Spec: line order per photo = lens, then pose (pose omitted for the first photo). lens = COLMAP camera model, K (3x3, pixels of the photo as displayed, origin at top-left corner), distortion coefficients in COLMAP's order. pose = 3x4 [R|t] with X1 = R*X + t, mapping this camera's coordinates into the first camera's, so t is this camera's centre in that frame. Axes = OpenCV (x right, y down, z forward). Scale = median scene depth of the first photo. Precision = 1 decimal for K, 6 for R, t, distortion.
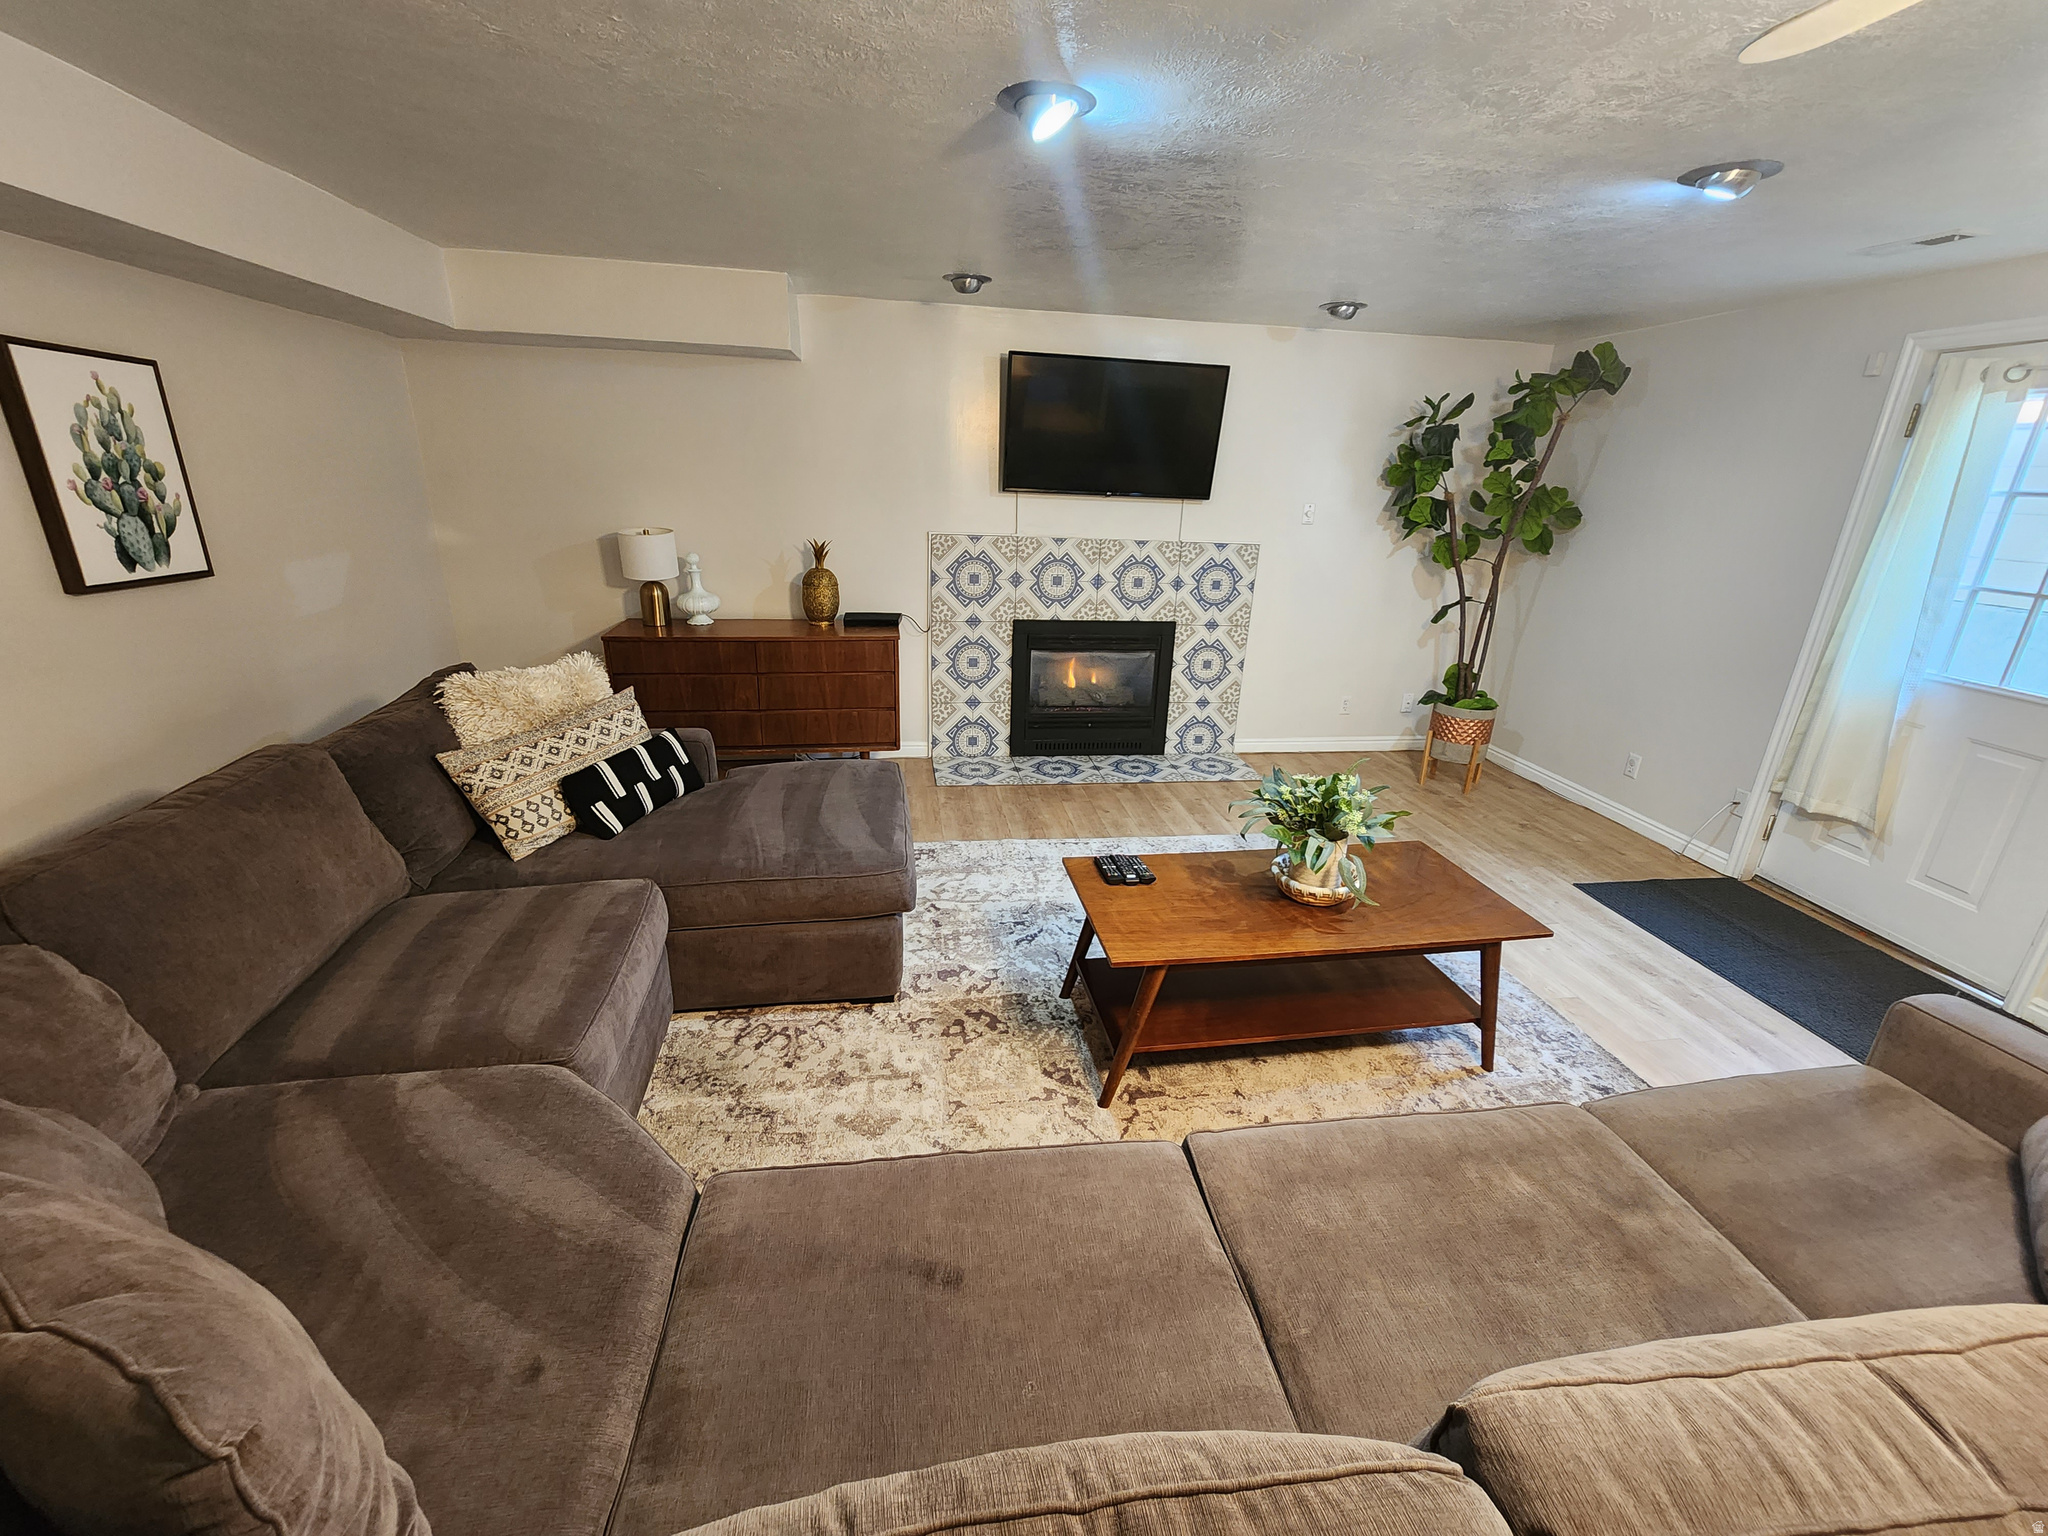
lens RADIAL K [[842.2, 0, 1024.0], [0, 842.2, 768.0], [0, 0, 1]] dist [-0.000717, 0.000441]
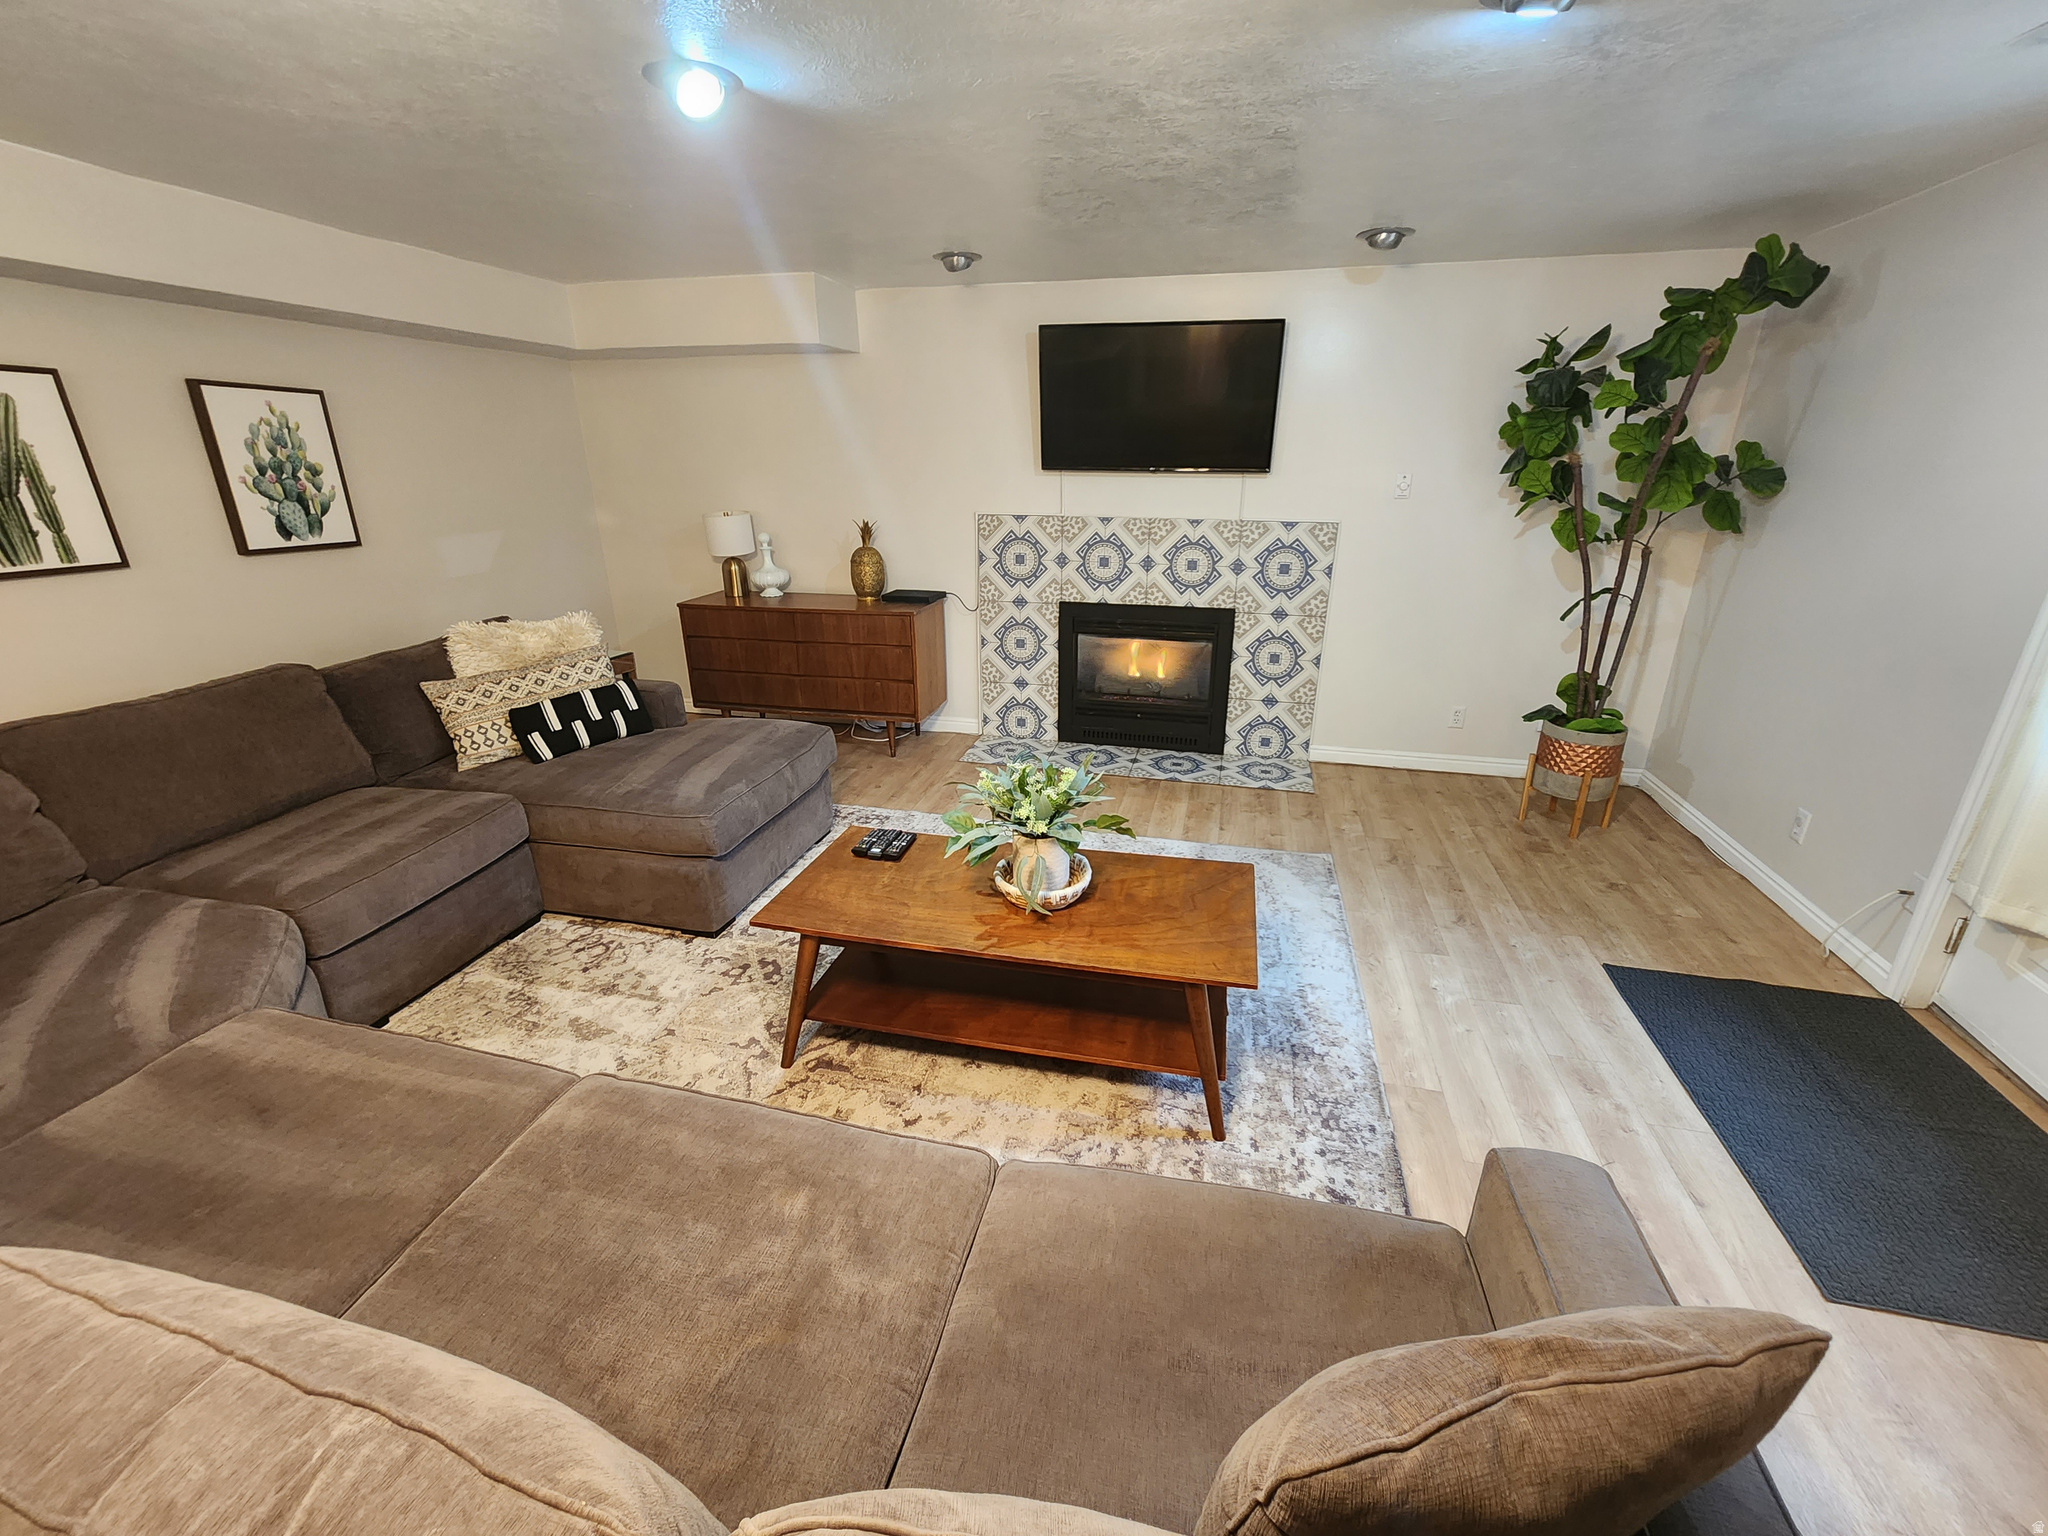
lens RADIAL K [[842.2, 0, 1024.0], [0, 842.2, 768.0], [0, 0, 1]] dist [-0.000717, 0.000441]
pose [[0.922255, 0.100960, -0.373166, 0.342565], [-0.097823, 0.994827, 0.027388, -0.006083], [0.374001, 0.011245, 0.927360, 0.078305]]
